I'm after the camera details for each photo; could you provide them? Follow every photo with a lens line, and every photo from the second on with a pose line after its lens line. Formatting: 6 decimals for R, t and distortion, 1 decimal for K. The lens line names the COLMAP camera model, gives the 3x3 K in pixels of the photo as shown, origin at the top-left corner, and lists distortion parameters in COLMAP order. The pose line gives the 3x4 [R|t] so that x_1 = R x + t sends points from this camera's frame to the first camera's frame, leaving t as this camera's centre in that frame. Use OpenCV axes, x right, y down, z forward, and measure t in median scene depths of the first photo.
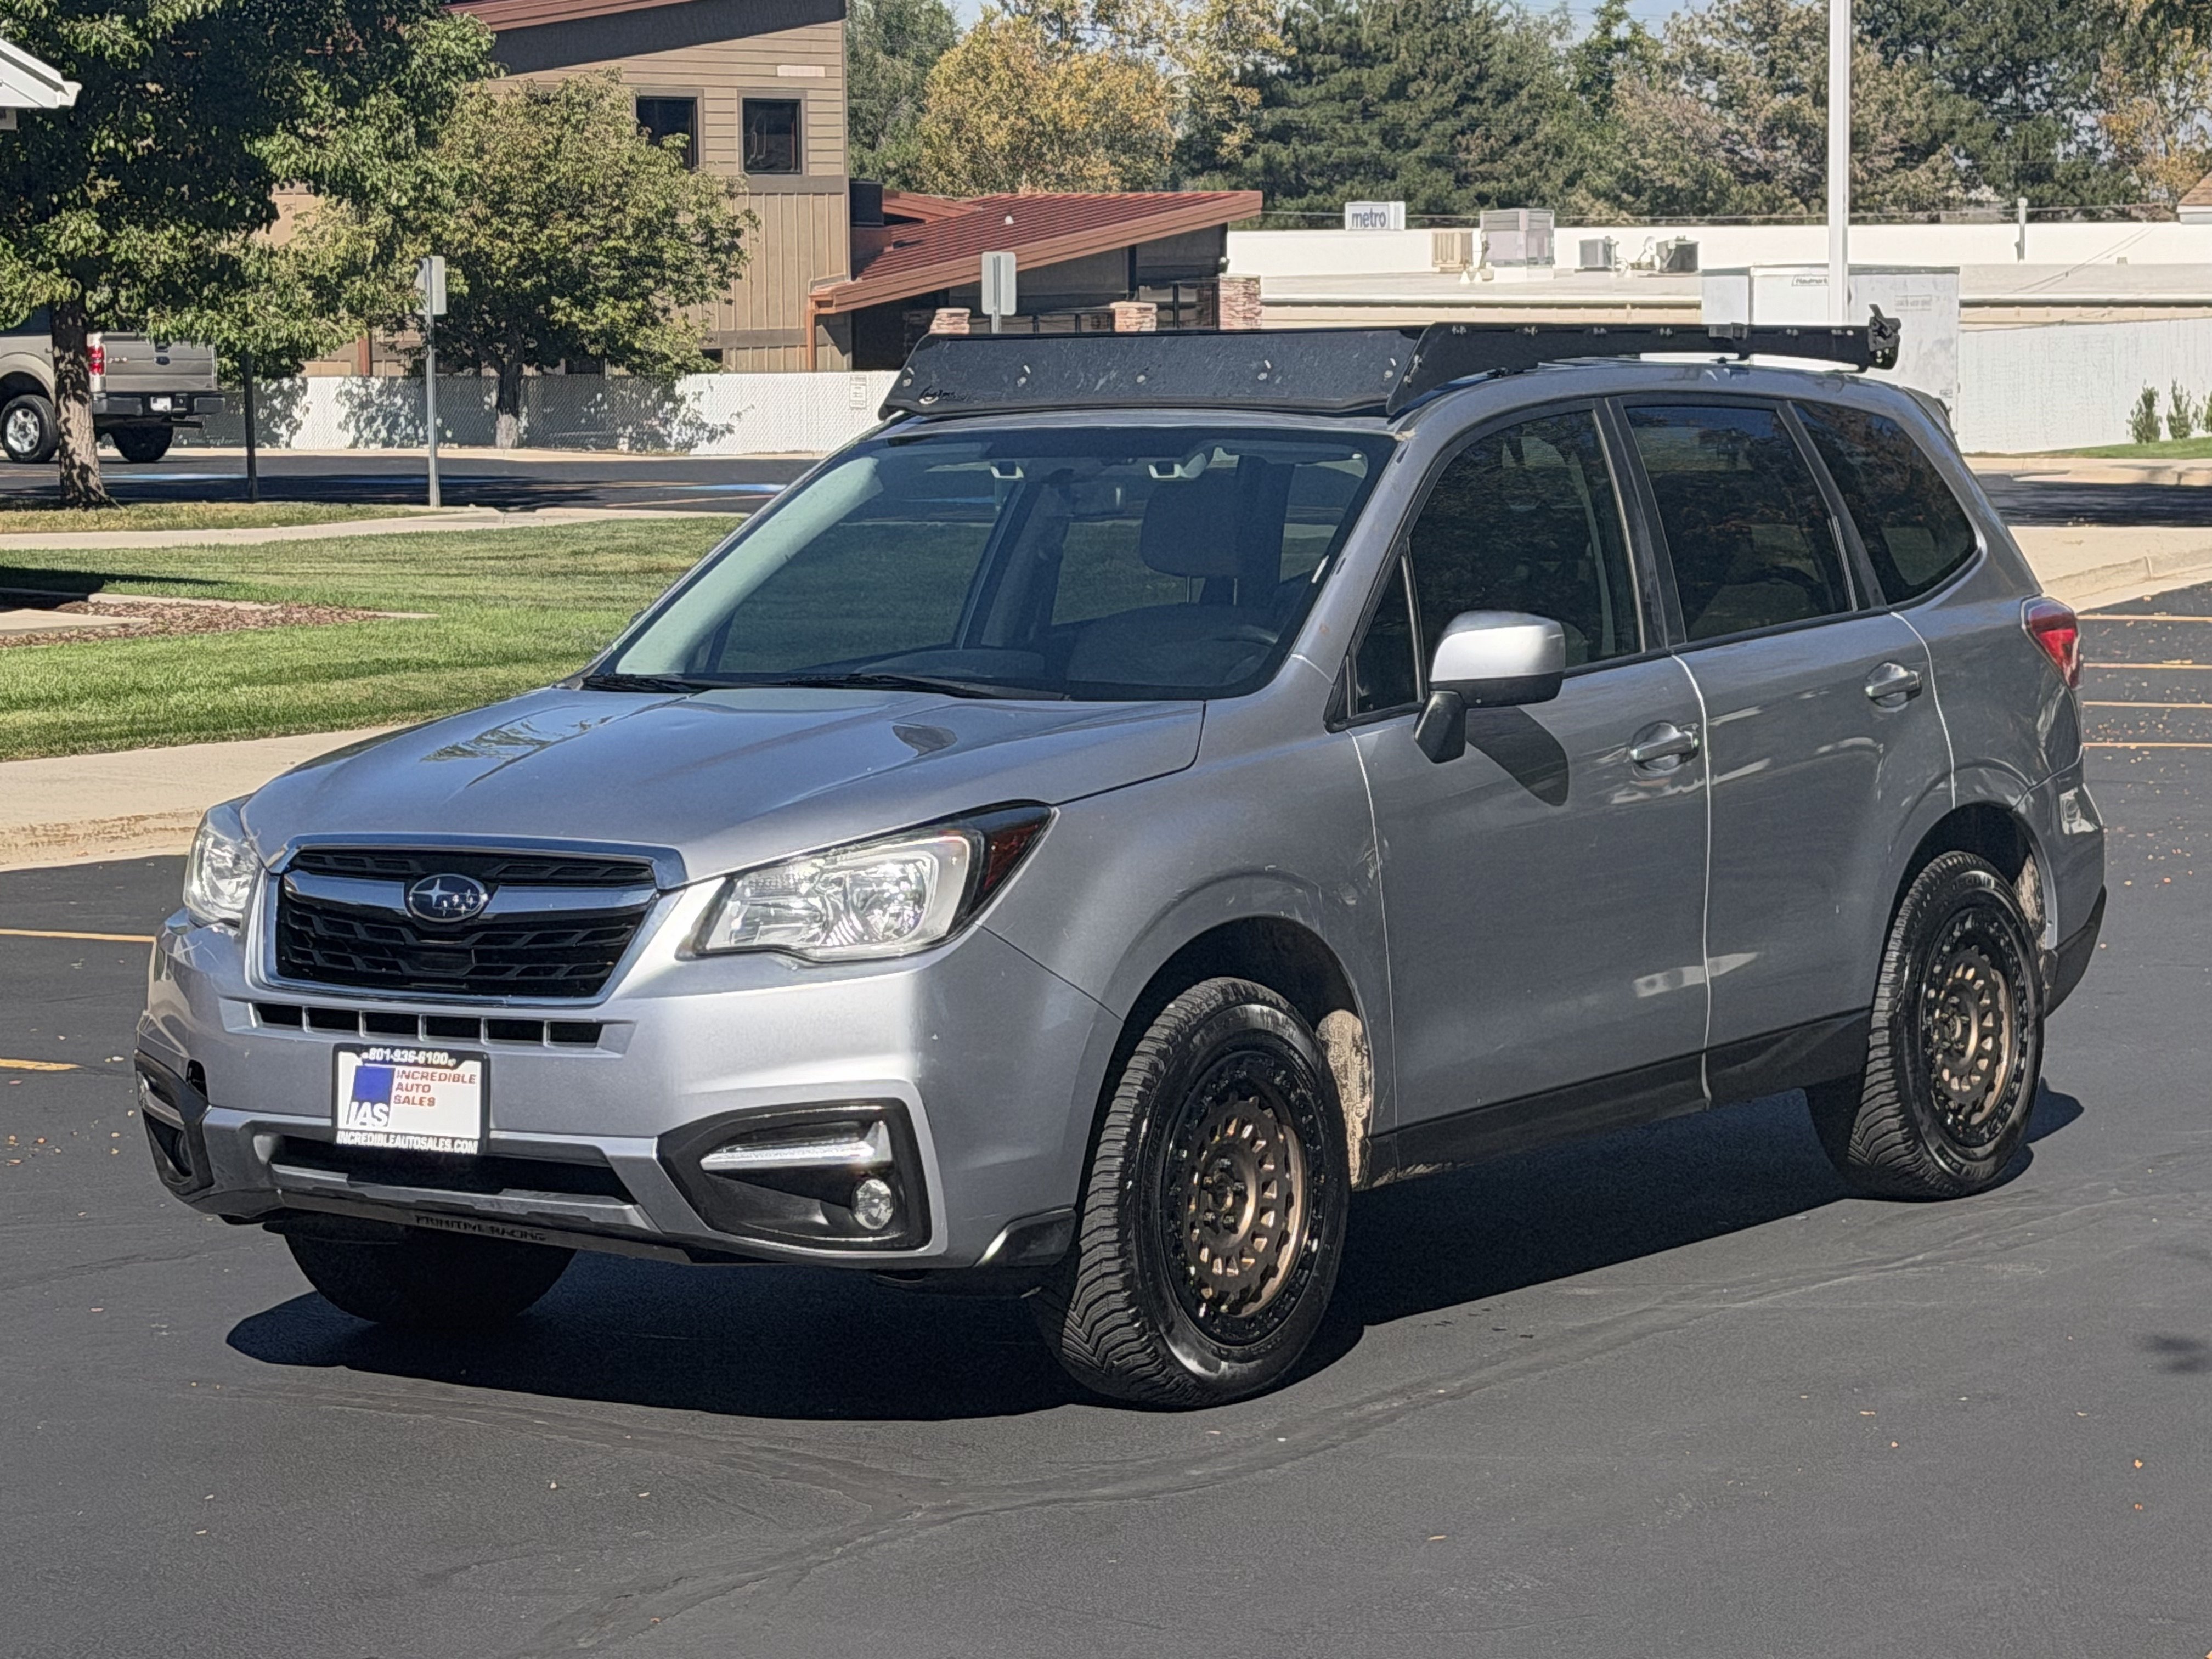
lens RADIAL K [[5977.6, 0, 1106.0], [0, 5977.6, 829.5], [0, 0, 1]] dist [0.117746, 0.653674]
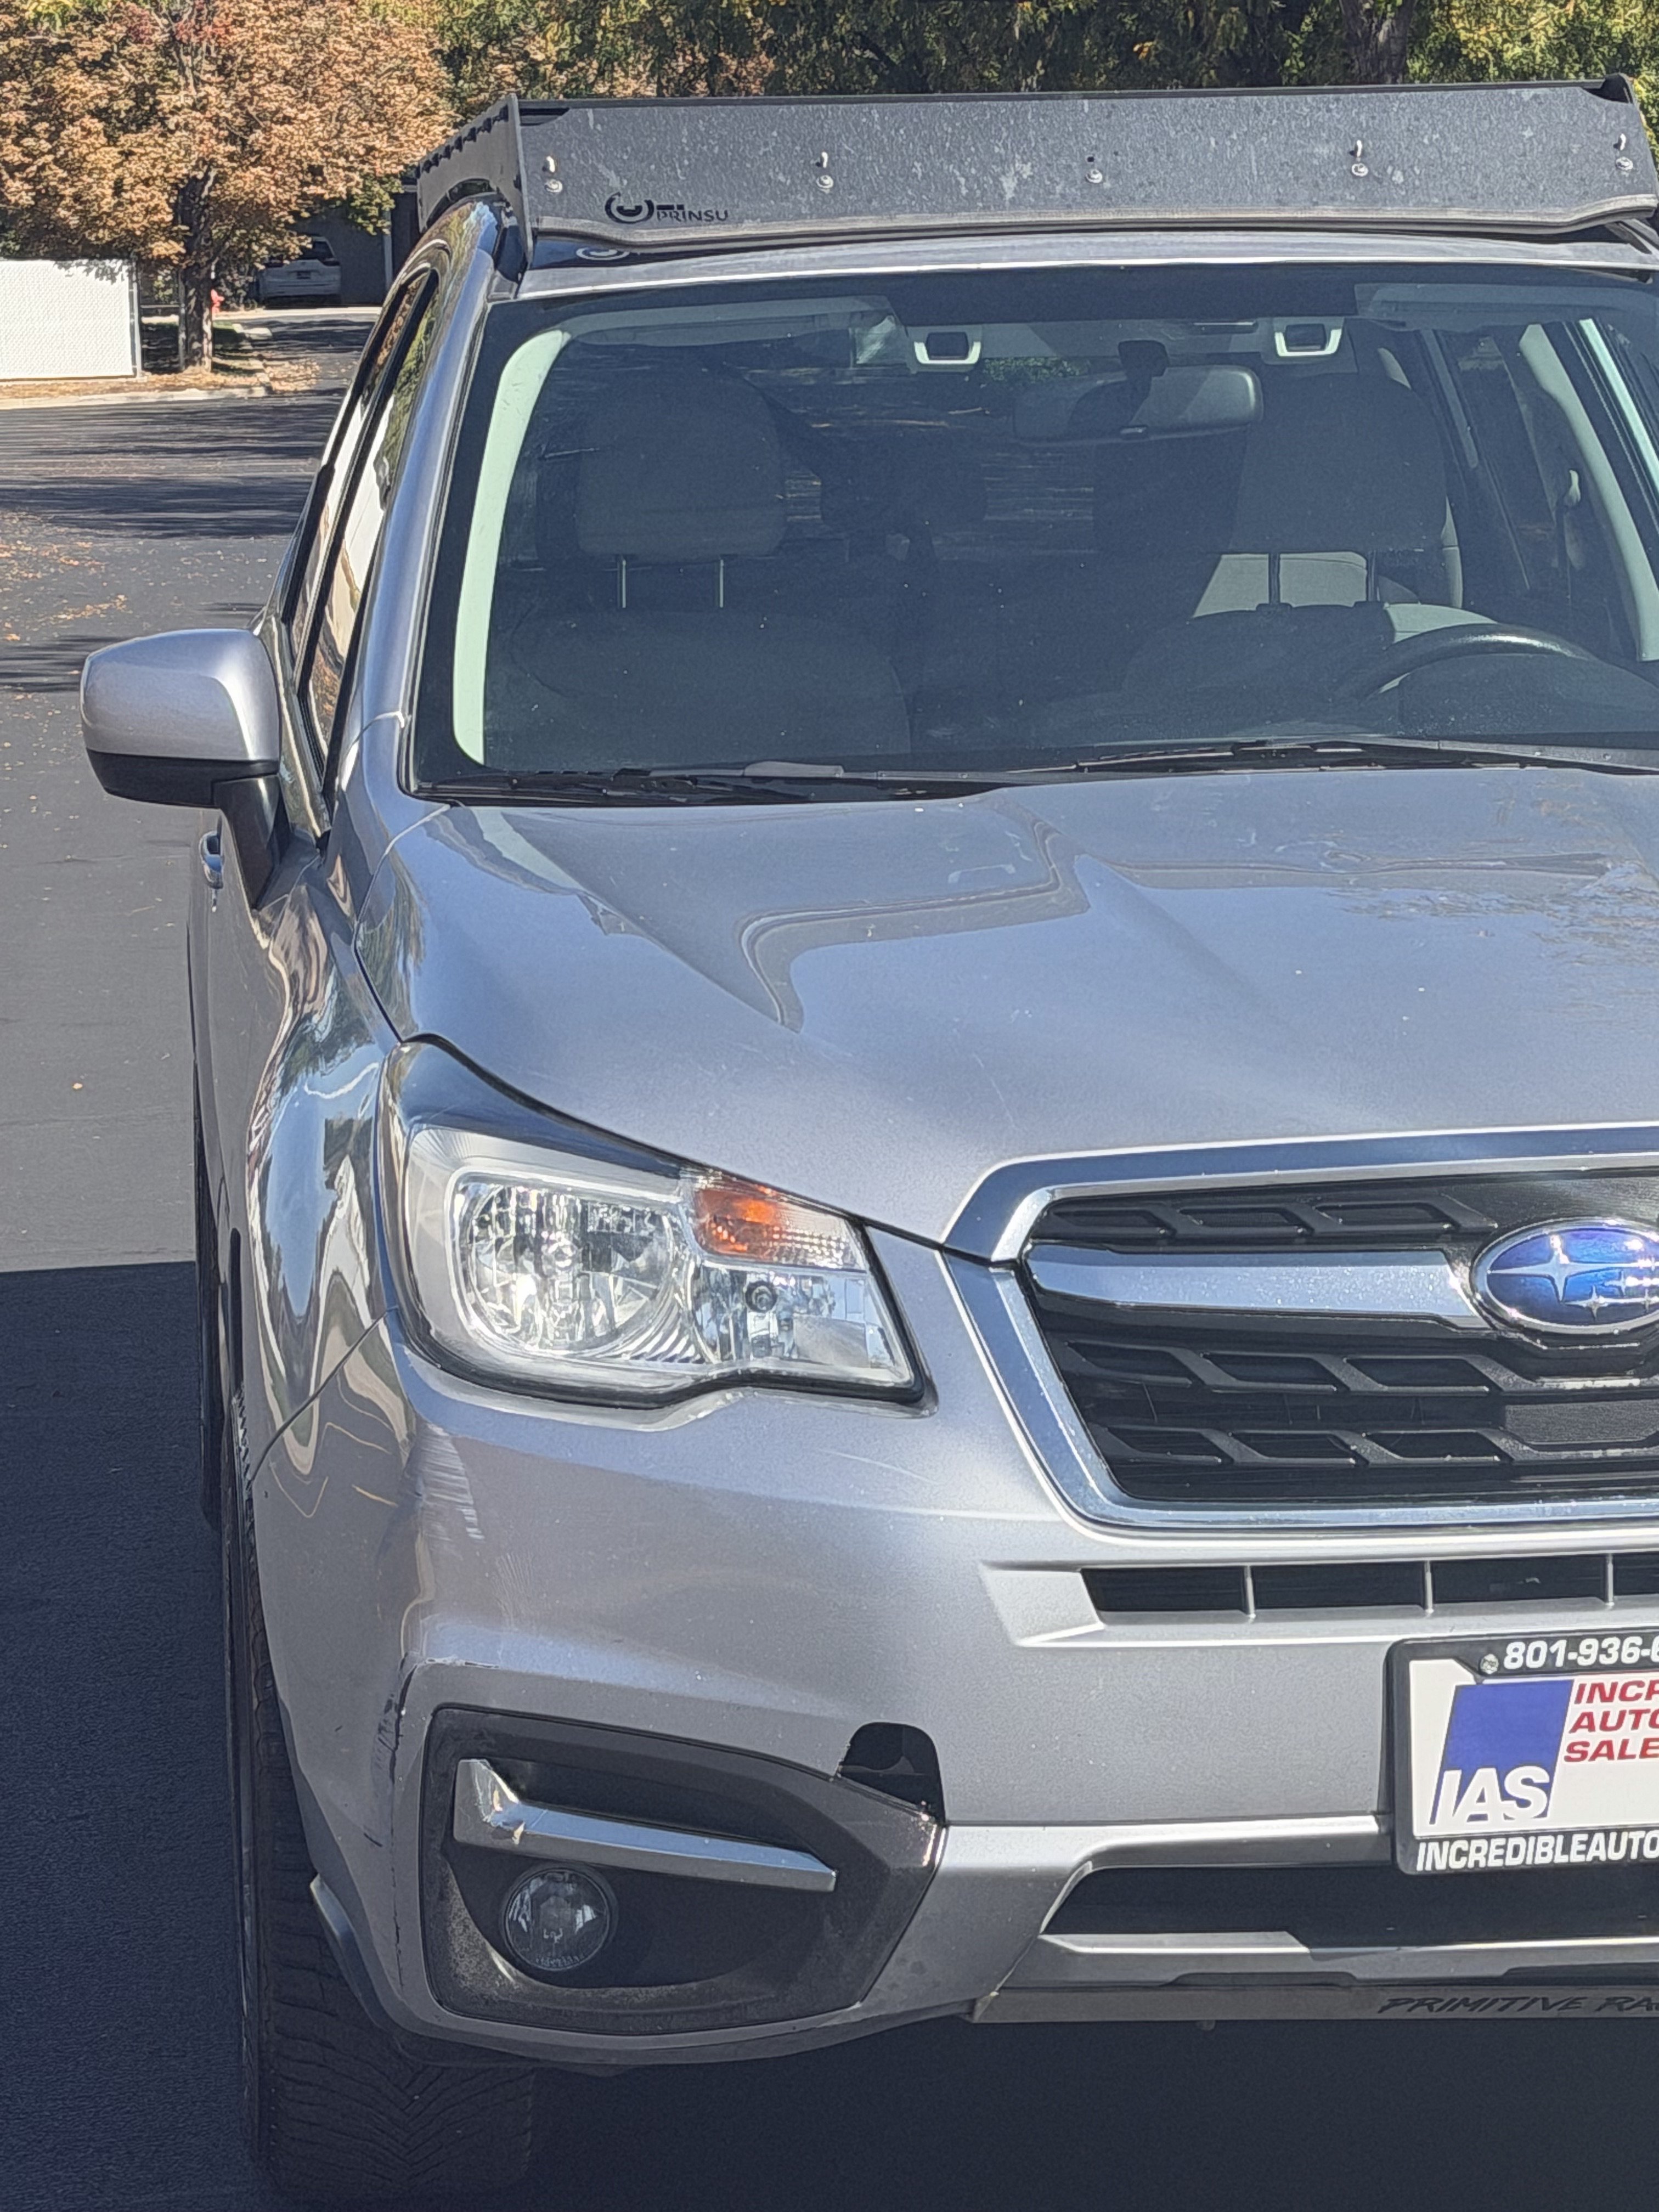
lens RADIAL K [[5977.6, 0, 832.0], [0, 5977.6, 1155.2], [0, 0, 1]] dist [0.117746, 0.653674]
pose [[0.737177, -0.092396, 0.669352, -0.445368], [0.059418, 0.995633, 0.071996, -0.032481], [-0.673082, -0.013302, 0.739448, 0.716227]]
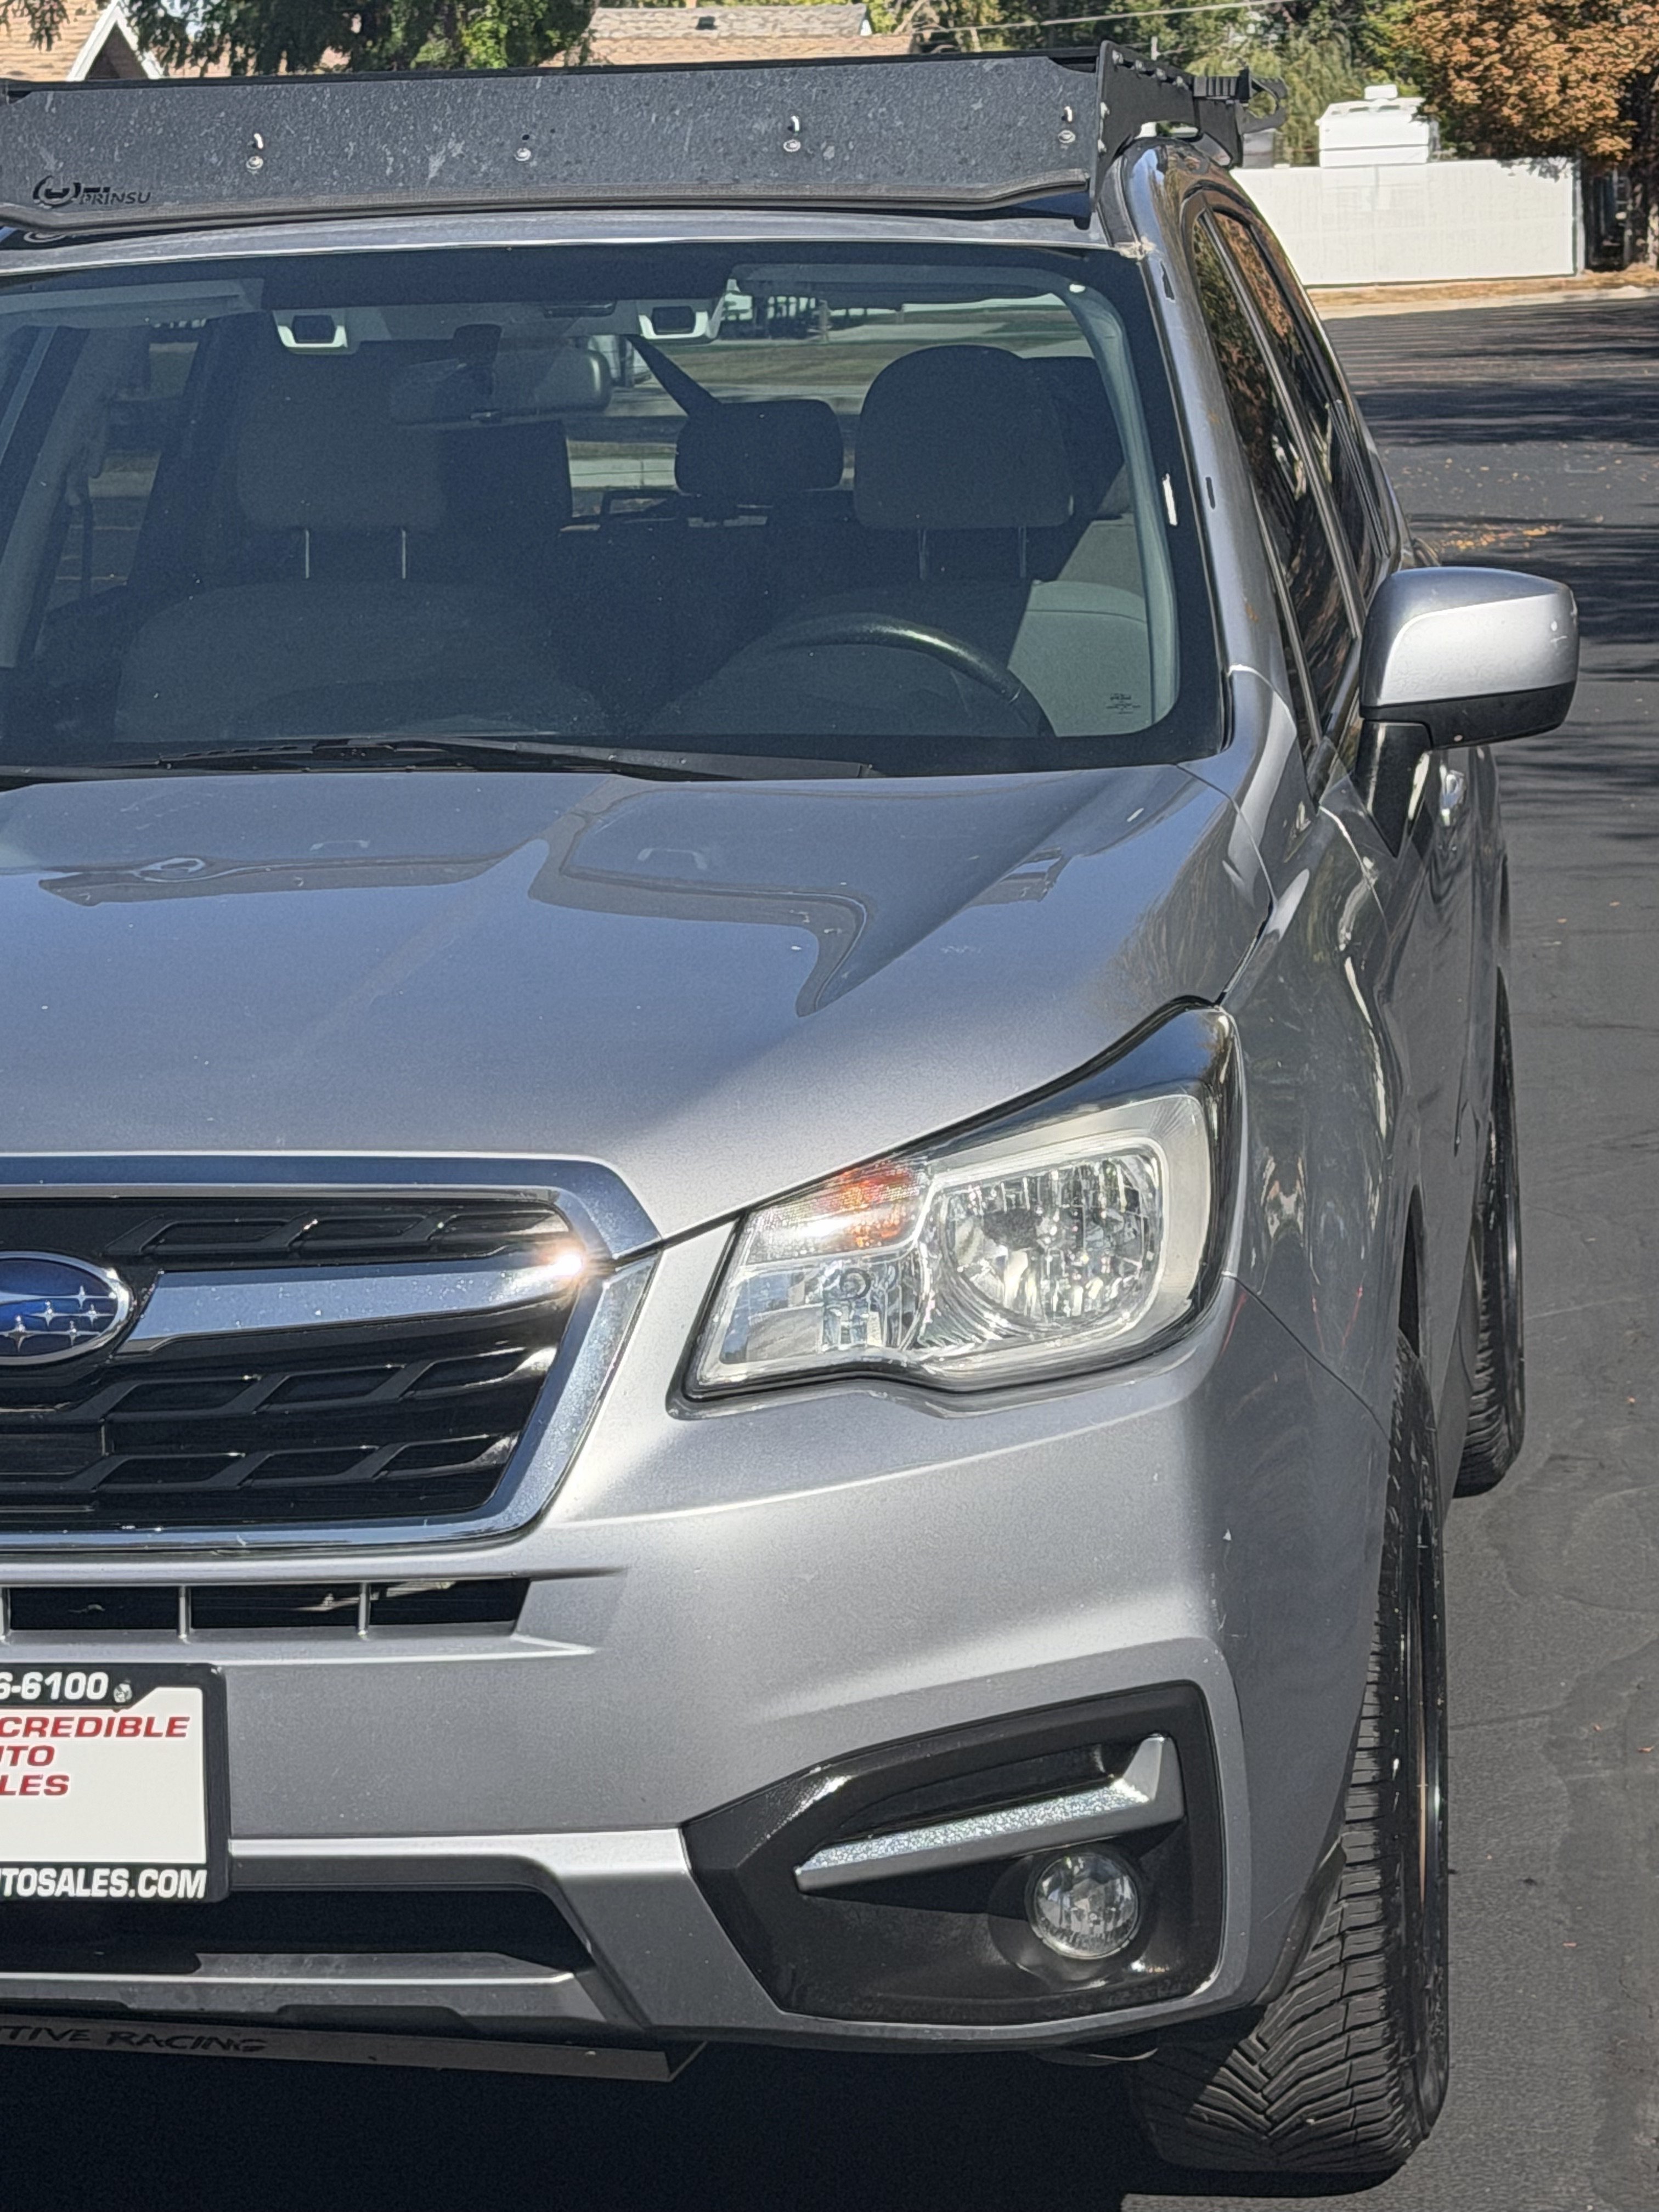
lens RADIAL K [[5977.6, 0, 832.0], [0, 5977.6, 1155.2], [0, 0, 1]] dist [0.117746, 0.653674]
pose [[0.891353, -0.077531, 0.446630, -0.251787], [0.049024, 0.995974, 0.075054, -0.029448], [-0.450651, -0.045004, 0.891565, 0.588947]]
